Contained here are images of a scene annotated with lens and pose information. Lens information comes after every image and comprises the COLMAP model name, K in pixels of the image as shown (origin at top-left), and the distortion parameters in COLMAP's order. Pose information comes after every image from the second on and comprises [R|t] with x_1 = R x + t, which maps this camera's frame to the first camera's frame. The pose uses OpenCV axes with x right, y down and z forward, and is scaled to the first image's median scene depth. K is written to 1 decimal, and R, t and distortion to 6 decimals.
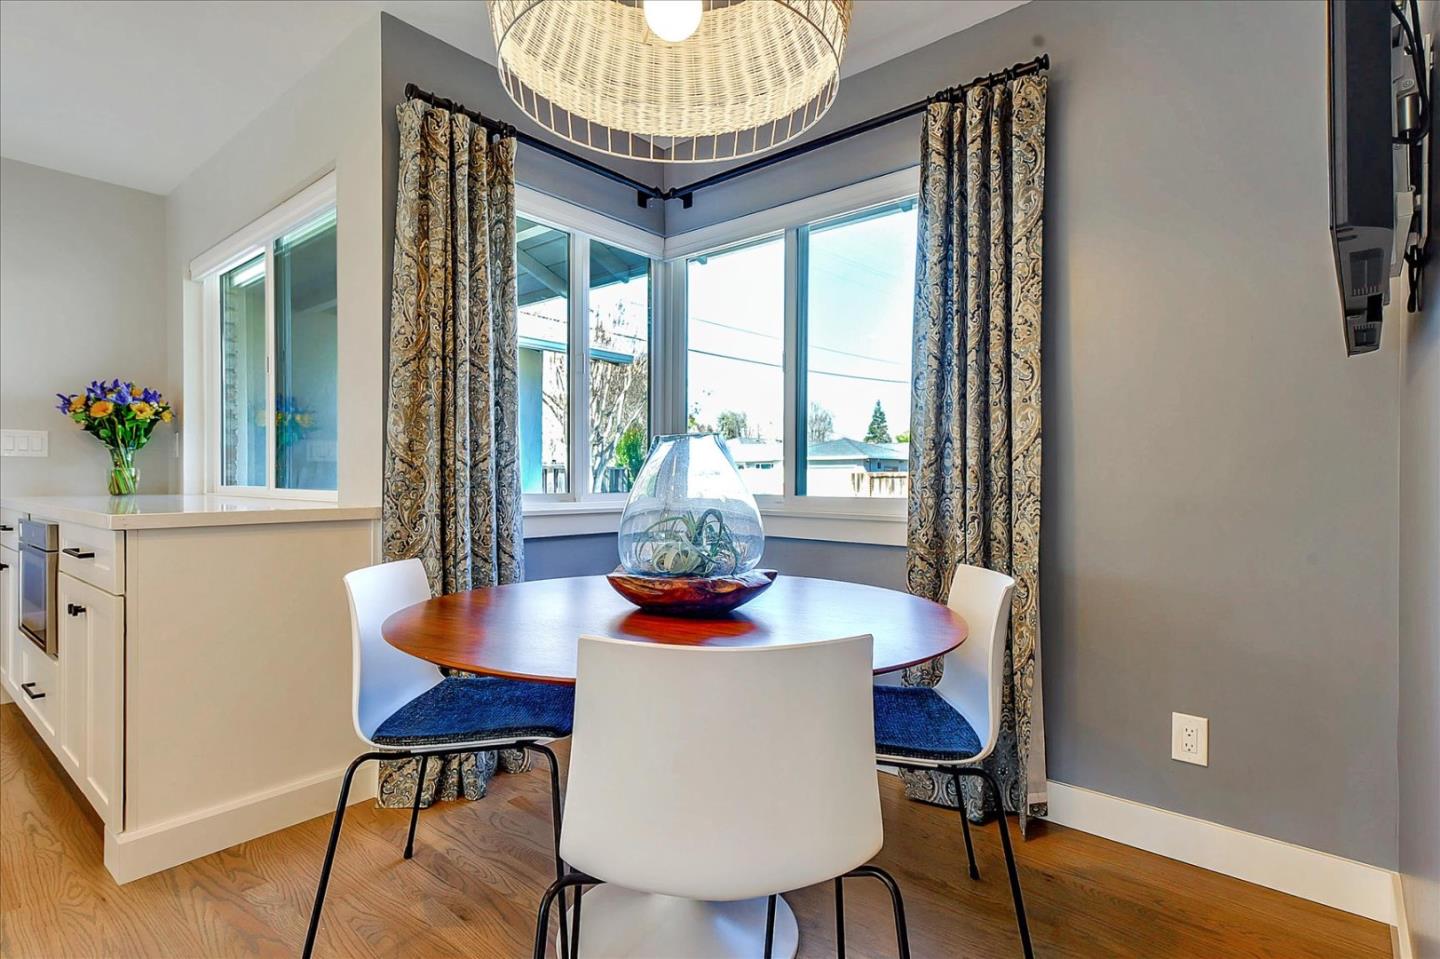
lens RADIAL K [[727.9, 0, 717.0], [0, 727.9, 481.3], [0, 0, 1]] dist [0.024056, 0.000641]
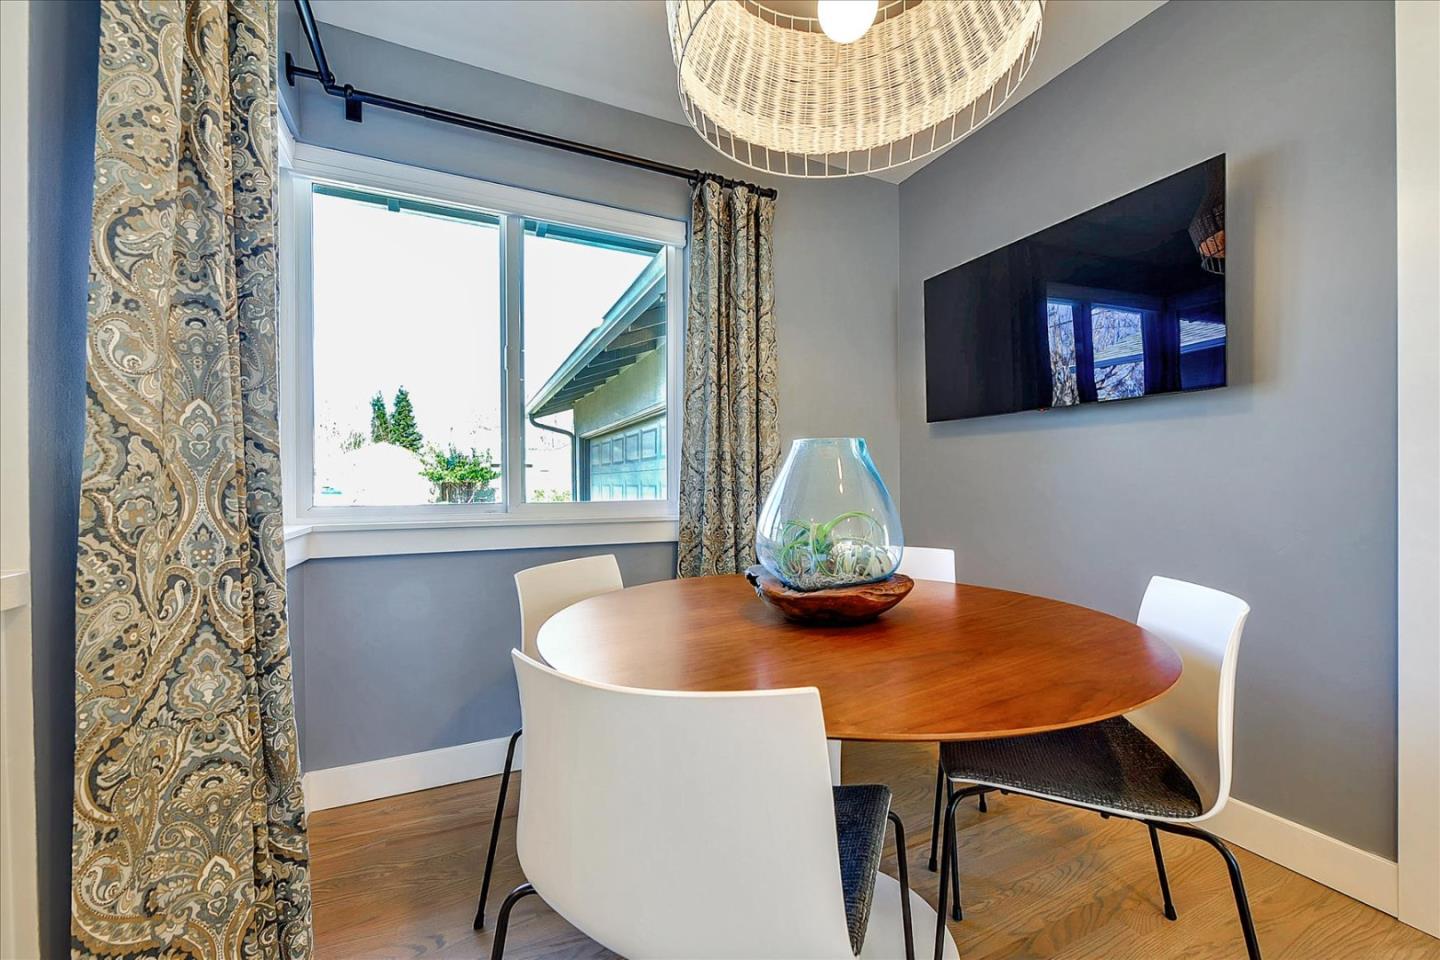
lens RADIAL K [[574.5, 0, 719.1], [0, 574.5, 483.2], [0, 0, 1]] dist [0.004824, 0.000017]
pose [[0.414515, -0.004735, 0.910030, -0.431777], [0.006815, 0.999975, 0.002098, -0.004510], [-0.910017, 0.005332, 0.414537, 0.434663]]
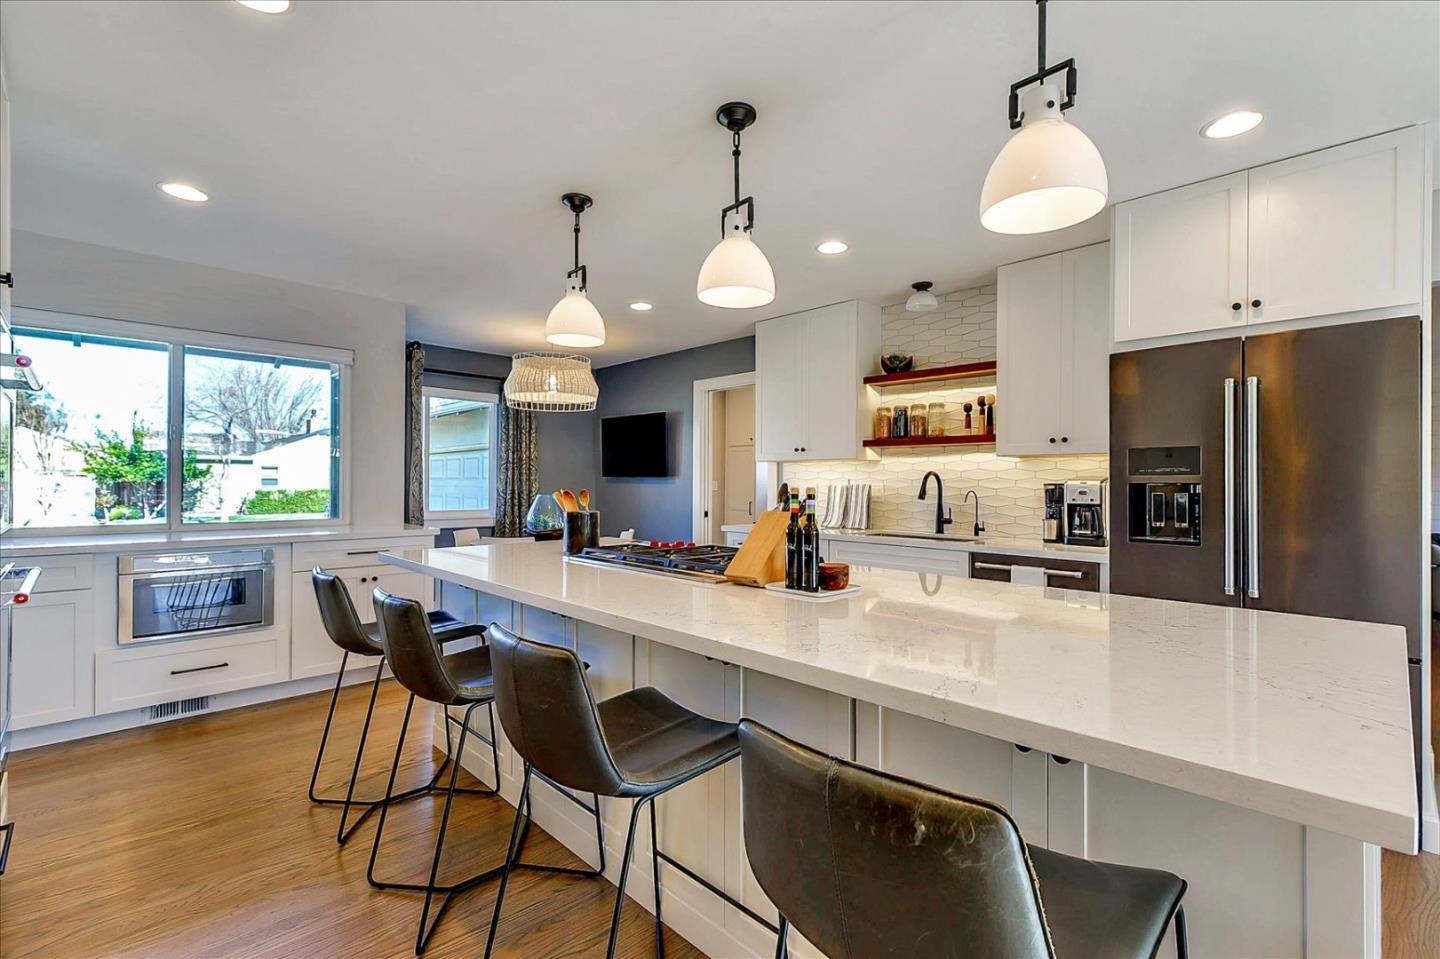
lens RADIAL K [[634.2, 0, 724.9], [0, 634.2, 474.0], [0, 0, 1]] dist [-0.005000, -0.000319]
pose [[0.079993, 0.010757, 0.996737, -1.645950], [-0.000255, 0.999942, -0.010772, -0.068858], [-0.996795, 0.000608, 0.079991, -0.064086]]
